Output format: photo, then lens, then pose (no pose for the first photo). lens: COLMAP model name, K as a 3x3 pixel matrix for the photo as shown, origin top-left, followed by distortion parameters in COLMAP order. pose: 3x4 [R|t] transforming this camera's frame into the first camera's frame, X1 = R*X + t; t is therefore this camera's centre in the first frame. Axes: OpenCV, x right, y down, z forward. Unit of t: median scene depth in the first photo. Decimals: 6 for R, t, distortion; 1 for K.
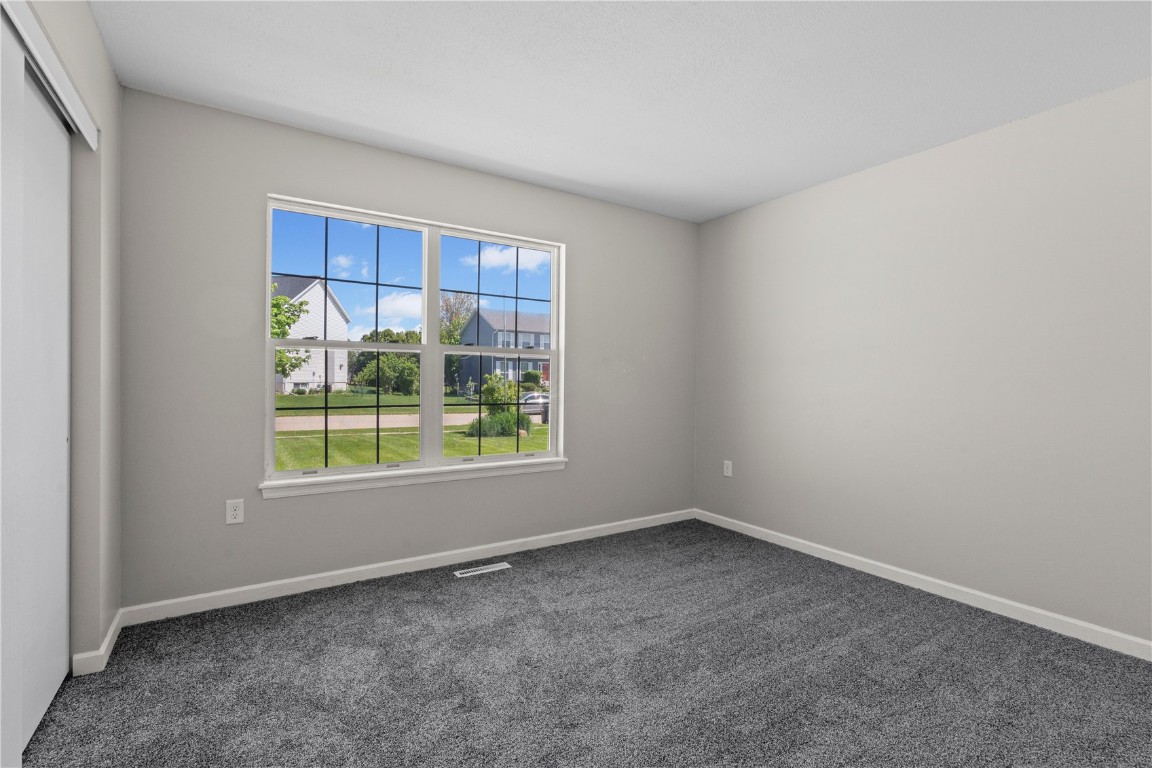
lens RADIAL K [[527.7, 0, 572.5], [0, 527.7, 389.3], [0, 0, 1]] dist [-0.009494, 0.000065]
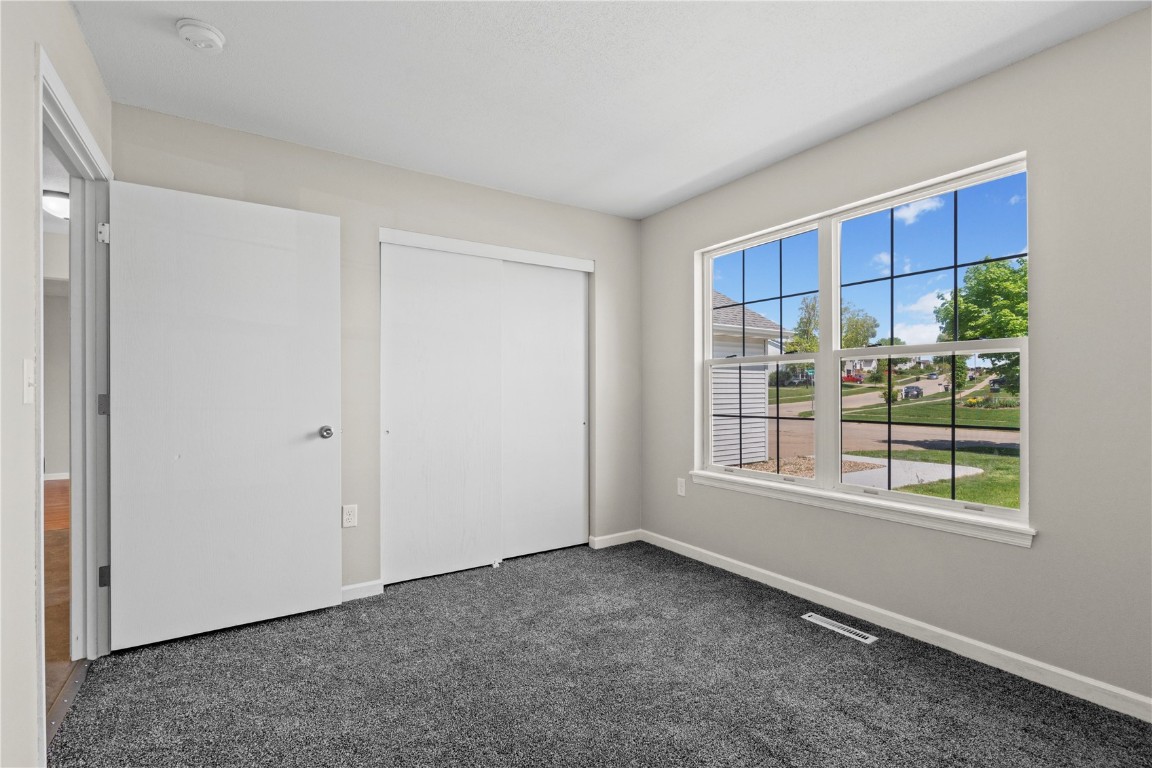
lens RADIAL K [[527.7, 0, 572.5], [0, 527.7, 389.3], [0, 0, 1]] dist [-0.009494, 0.000065]
pose [[-0.006842, -0.013782, -0.999882, 0.645564], [-0.010820, 0.999848, -0.013707, -0.003940], [0.999918, 0.010725, -0.006990, 0.607513]]
